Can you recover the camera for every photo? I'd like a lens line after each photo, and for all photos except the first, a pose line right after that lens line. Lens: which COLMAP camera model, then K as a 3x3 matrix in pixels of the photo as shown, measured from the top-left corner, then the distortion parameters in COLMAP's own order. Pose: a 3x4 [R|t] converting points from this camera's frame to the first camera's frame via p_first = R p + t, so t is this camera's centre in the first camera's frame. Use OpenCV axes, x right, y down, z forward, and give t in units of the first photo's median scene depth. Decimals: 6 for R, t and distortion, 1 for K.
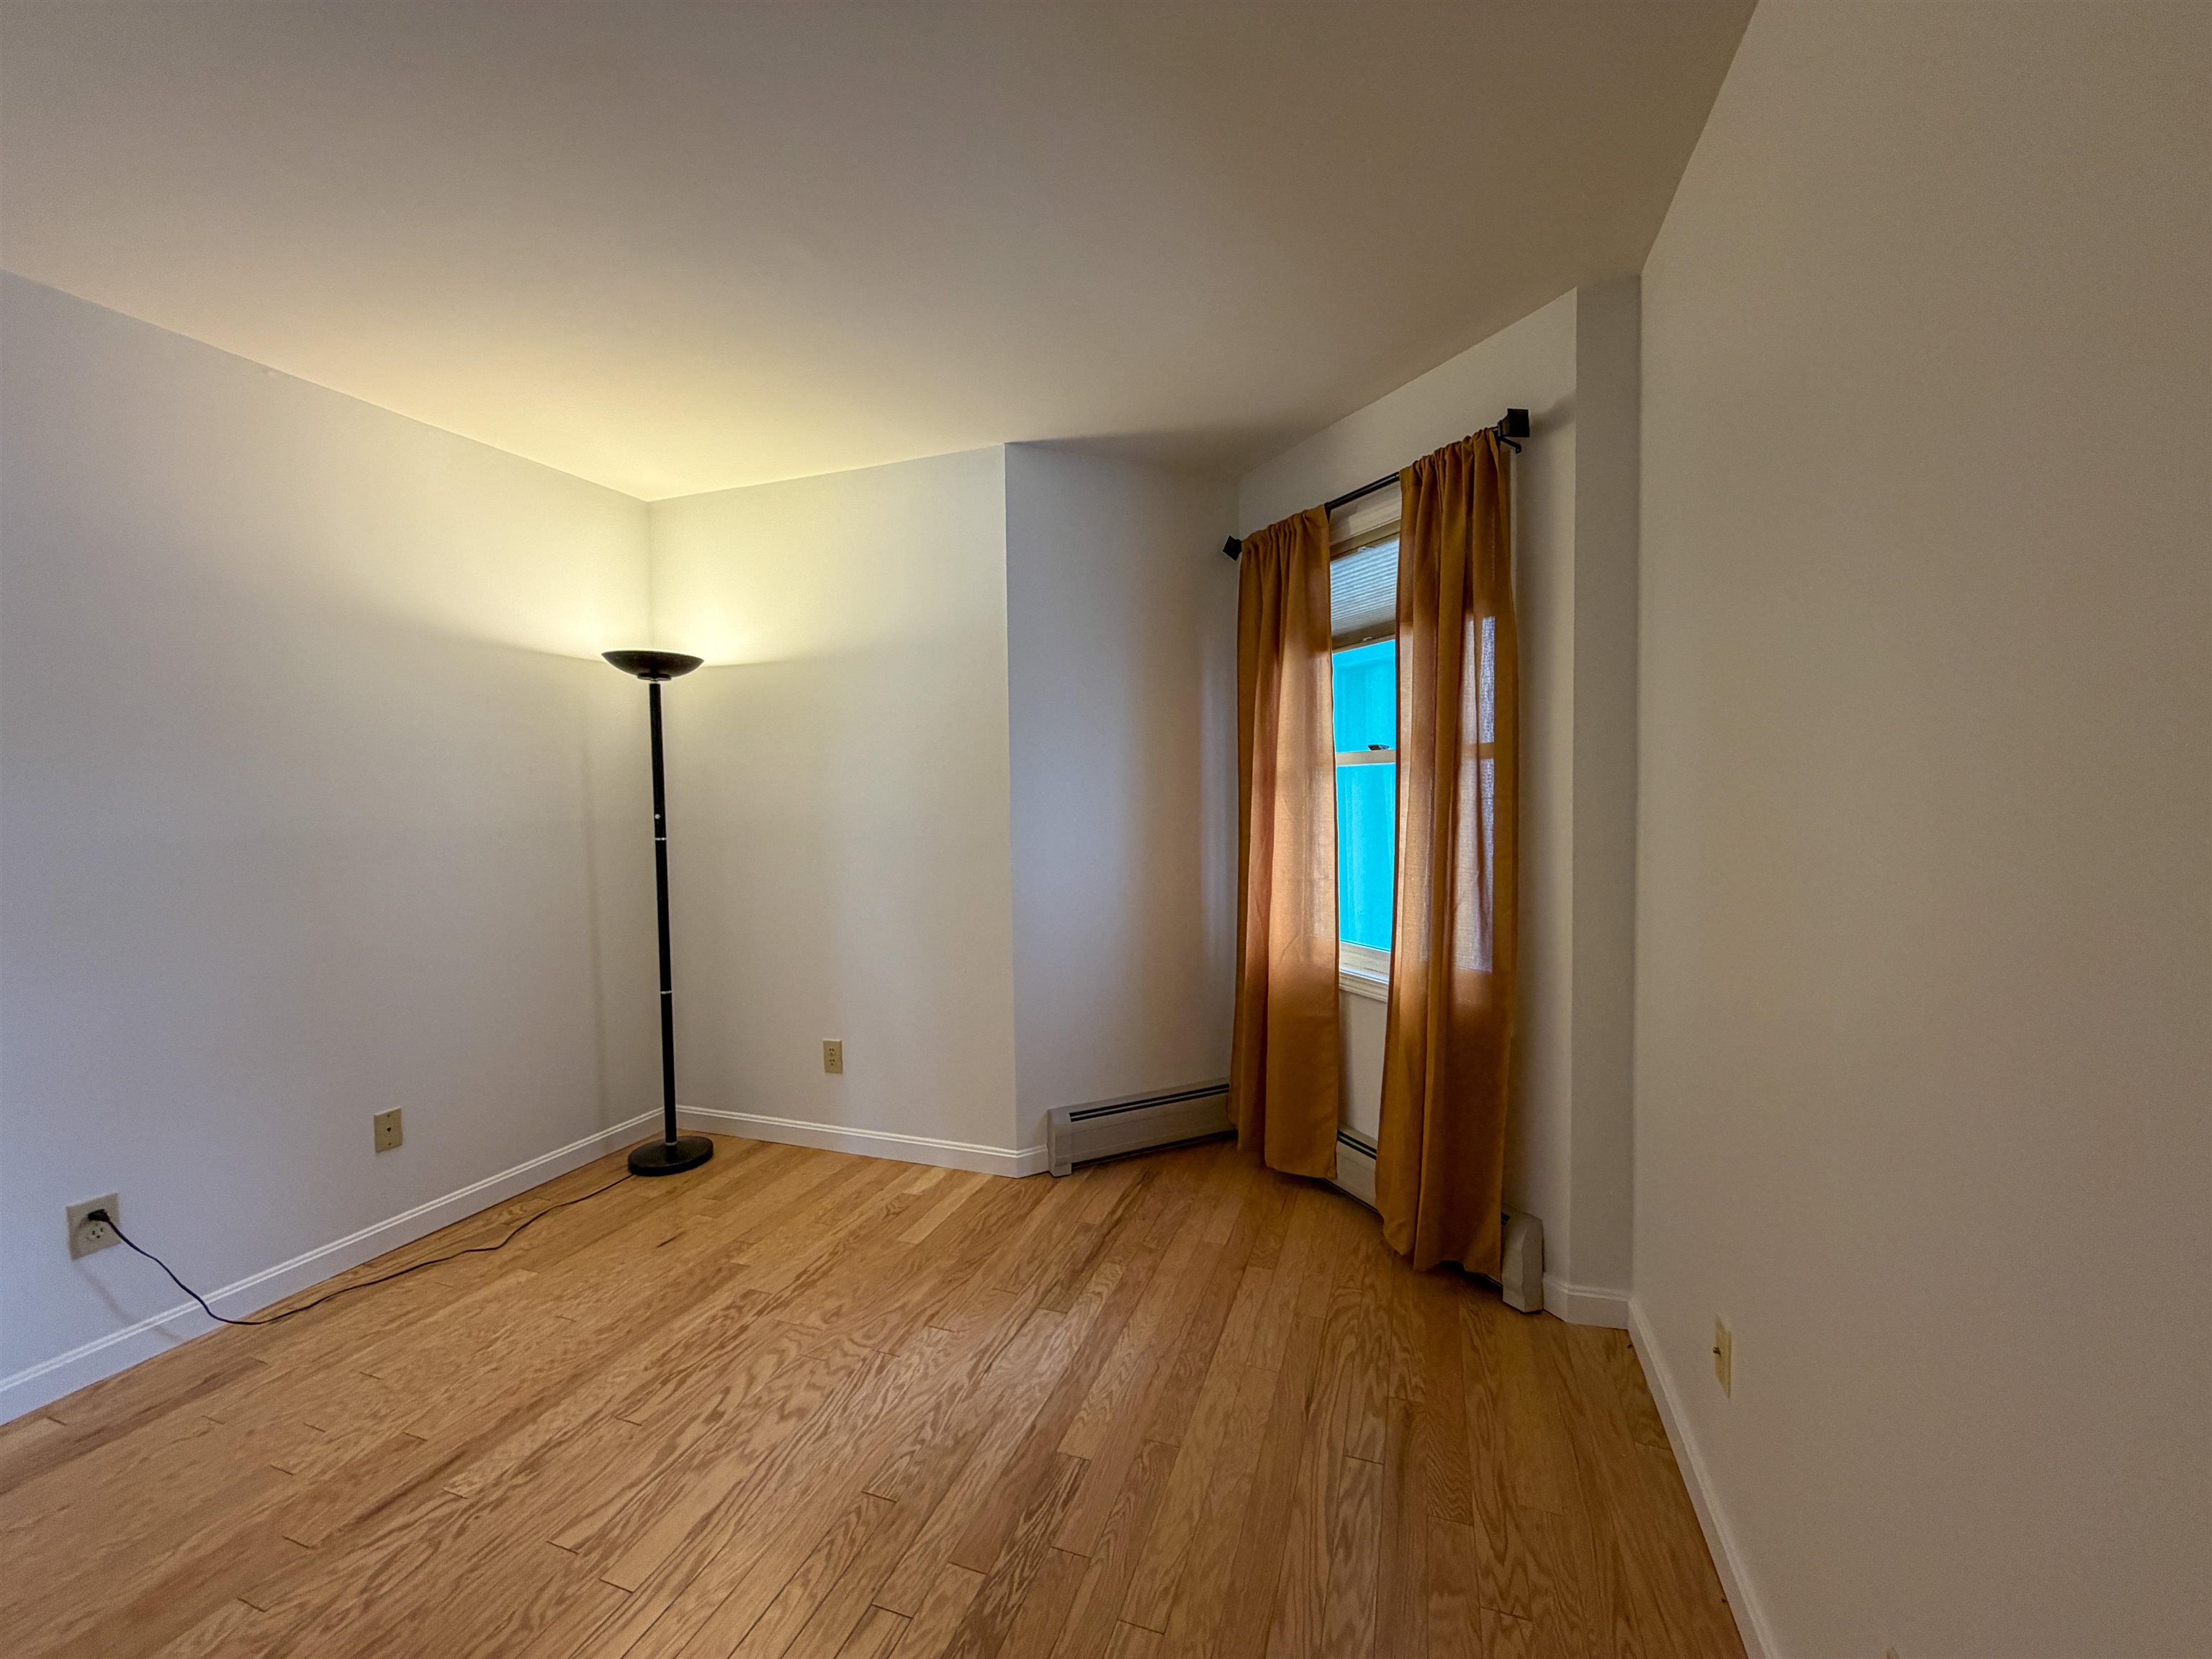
lens RADIAL K [[885.7, 0, 1106.0], [0, 885.7, 829.5], [0, 0, 1]] dist [0.000928, 0.000092]
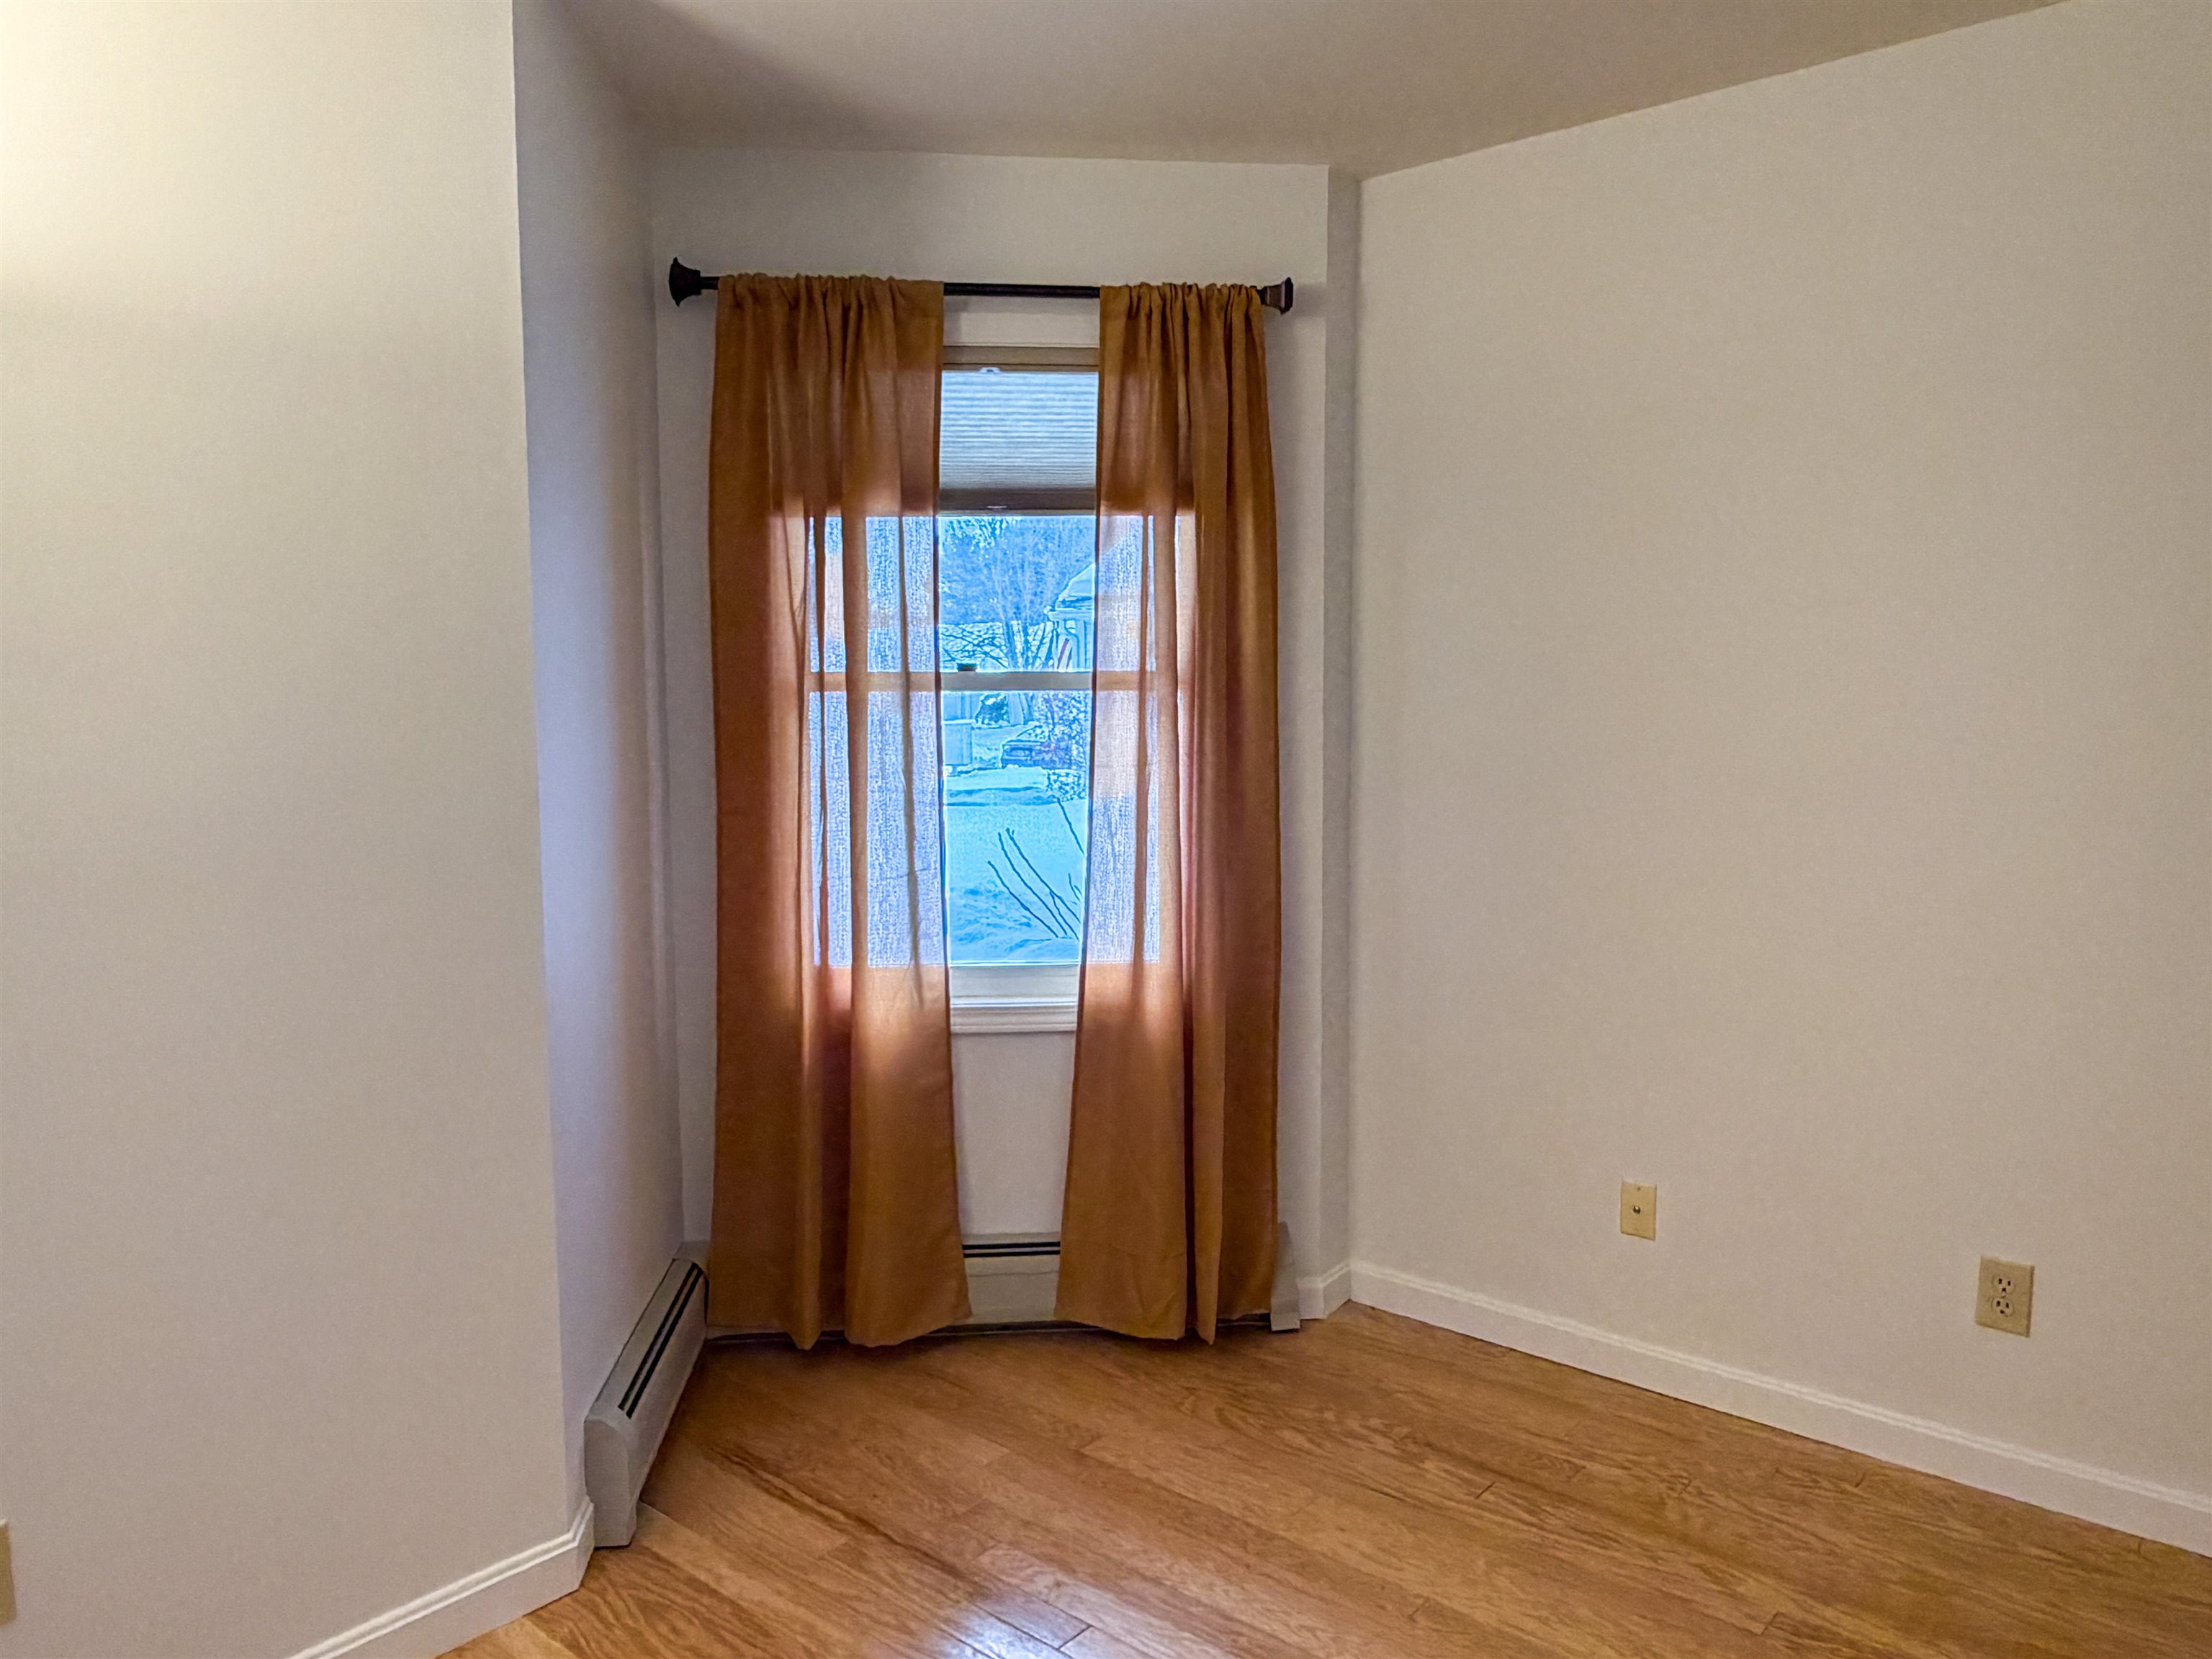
lens RADIAL K [[1518.3, 0, 1106.0], [0, 1518.3, 829.5], [0, 0, 1]] dist [-0.035417, 0.001531]
pose [[0.361073, -0.071487, 0.929793, -0.788243], [0.037872, 0.997359, 0.061975, -0.038181], [-0.931768, 0.012836, 0.362827, 0.523179]]
